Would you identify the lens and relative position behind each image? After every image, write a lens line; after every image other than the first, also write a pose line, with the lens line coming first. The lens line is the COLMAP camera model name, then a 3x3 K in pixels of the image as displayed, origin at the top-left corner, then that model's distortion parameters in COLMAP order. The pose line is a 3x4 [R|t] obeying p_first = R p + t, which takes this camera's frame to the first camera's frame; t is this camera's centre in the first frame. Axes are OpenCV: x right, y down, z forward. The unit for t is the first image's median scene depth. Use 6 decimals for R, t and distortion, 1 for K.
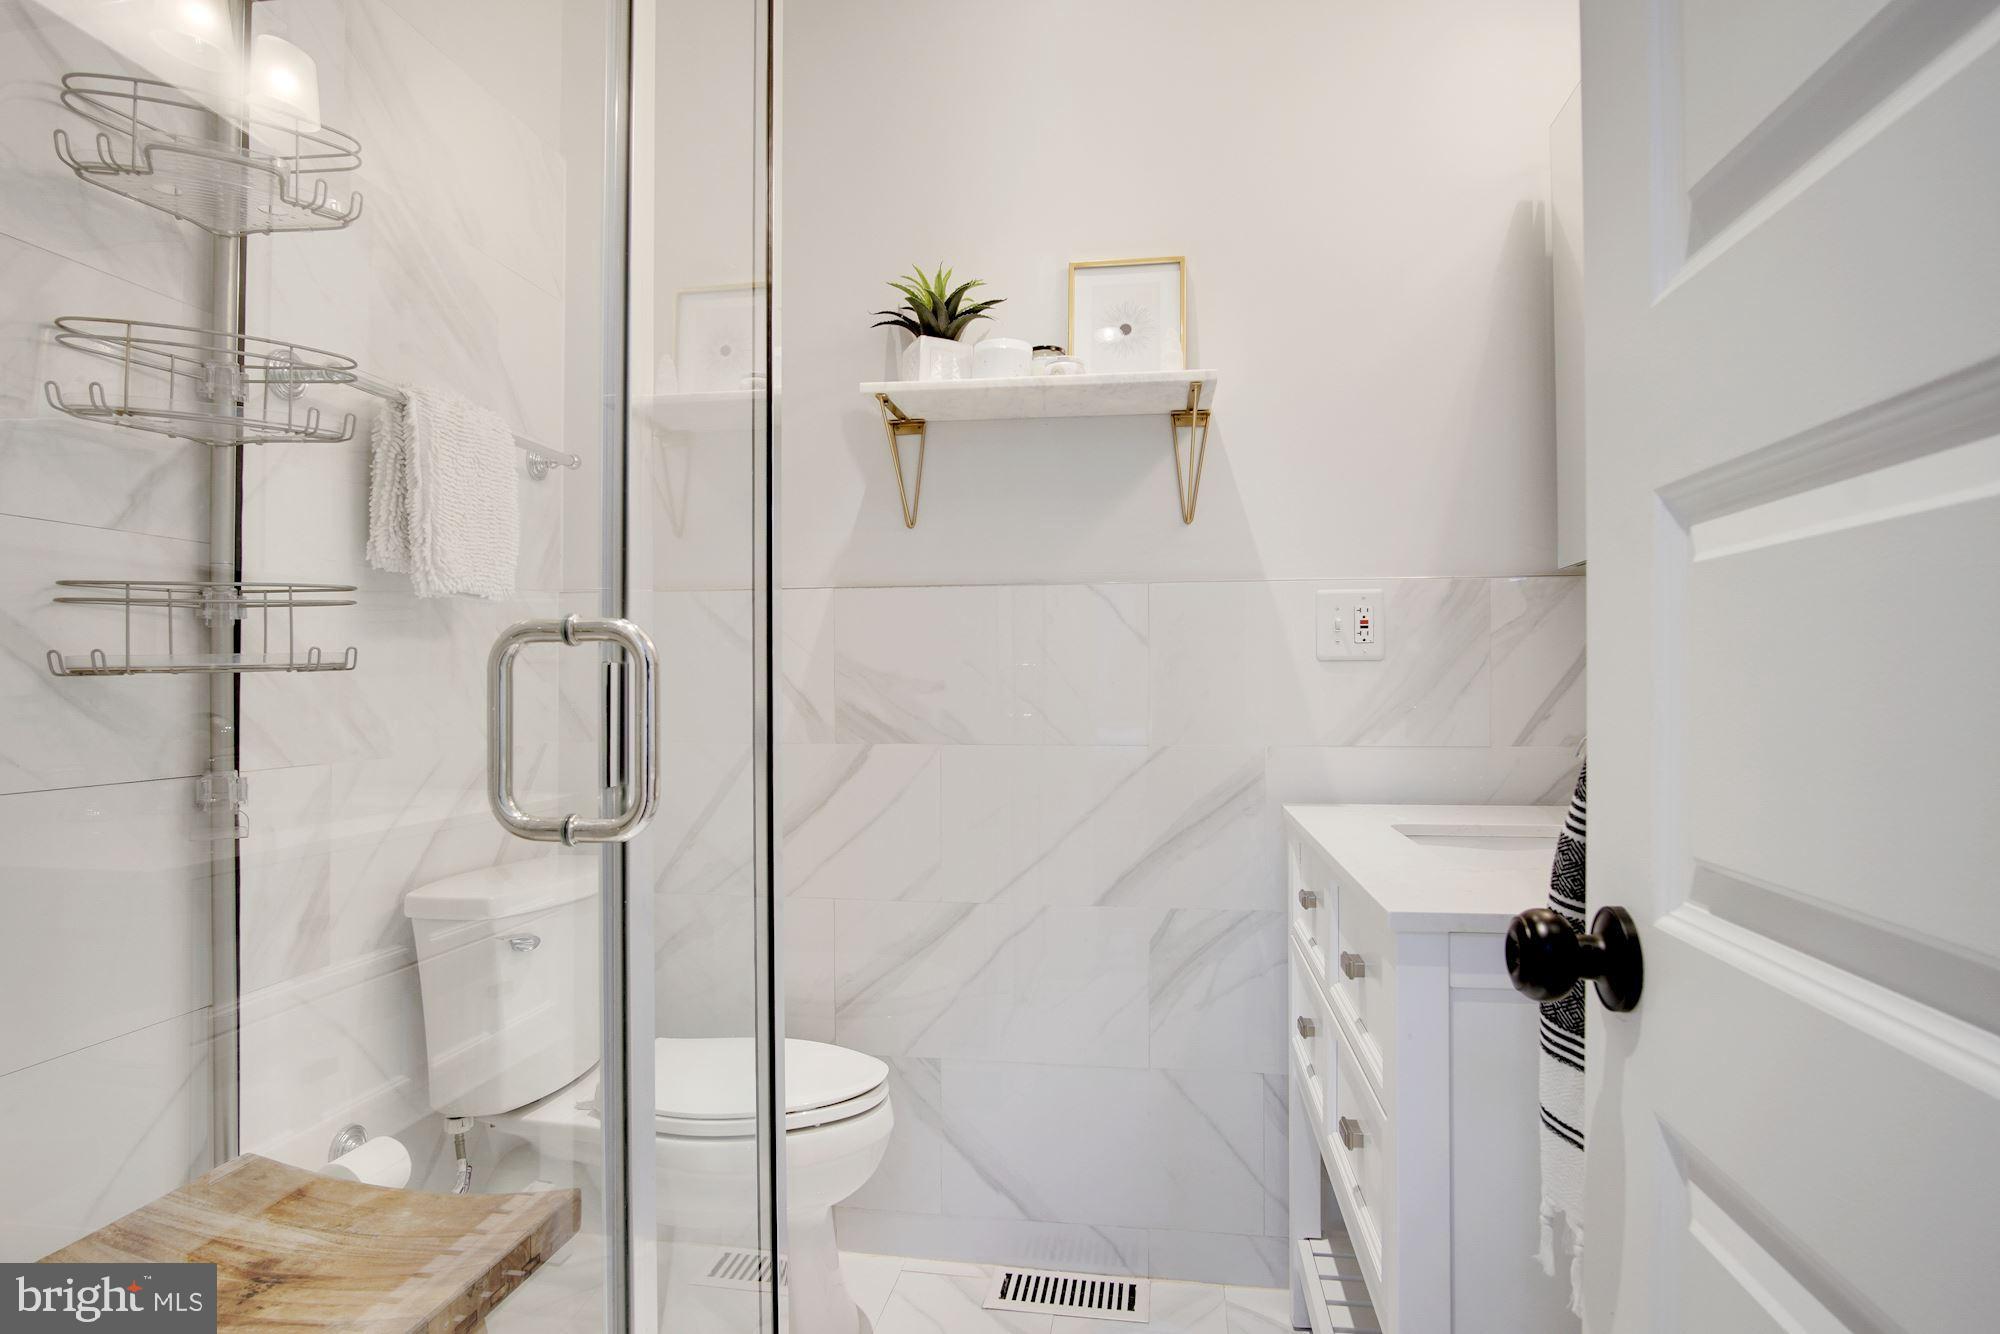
lens RADIAL K [[1077.4, 0, 1002.8], [0, 1077.4, 671.0], [0, 0, 1]] dist [-0.029352, 0.002959]
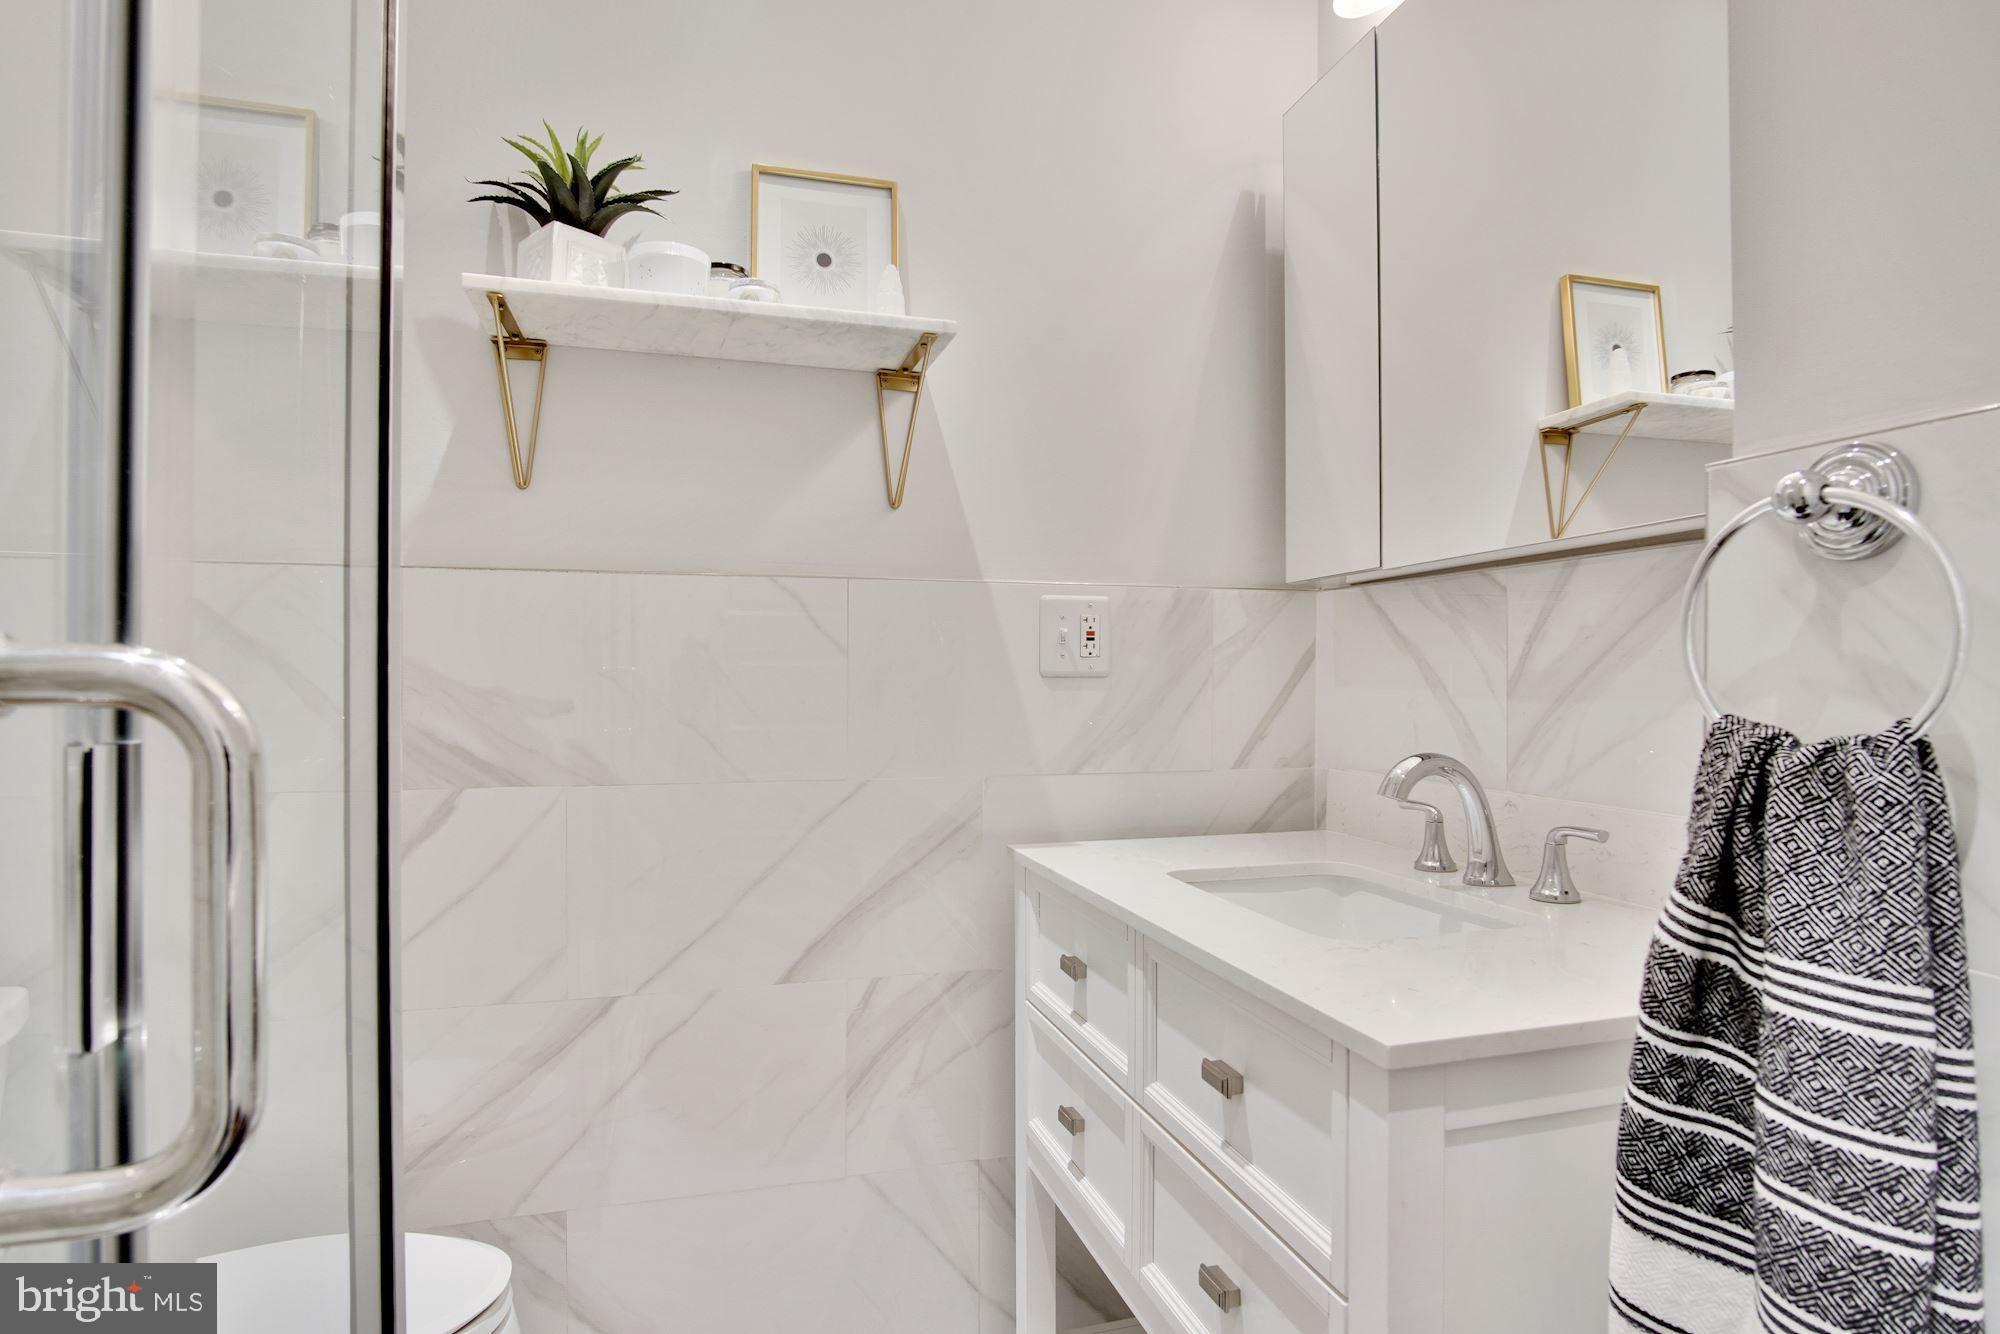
lens RADIAL K [[1077.4, 0, 1002.8], [0, 1077.4, 671.0], [0, 0, 1]] dist [-0.029352, 0.002959]
pose [[0.907915, 0.007020, 0.419096, -0.099202], [-0.010509, 0.999927, 0.006018, -0.019019], [-0.419023, -0.009868, 0.907922, 0.222535]]
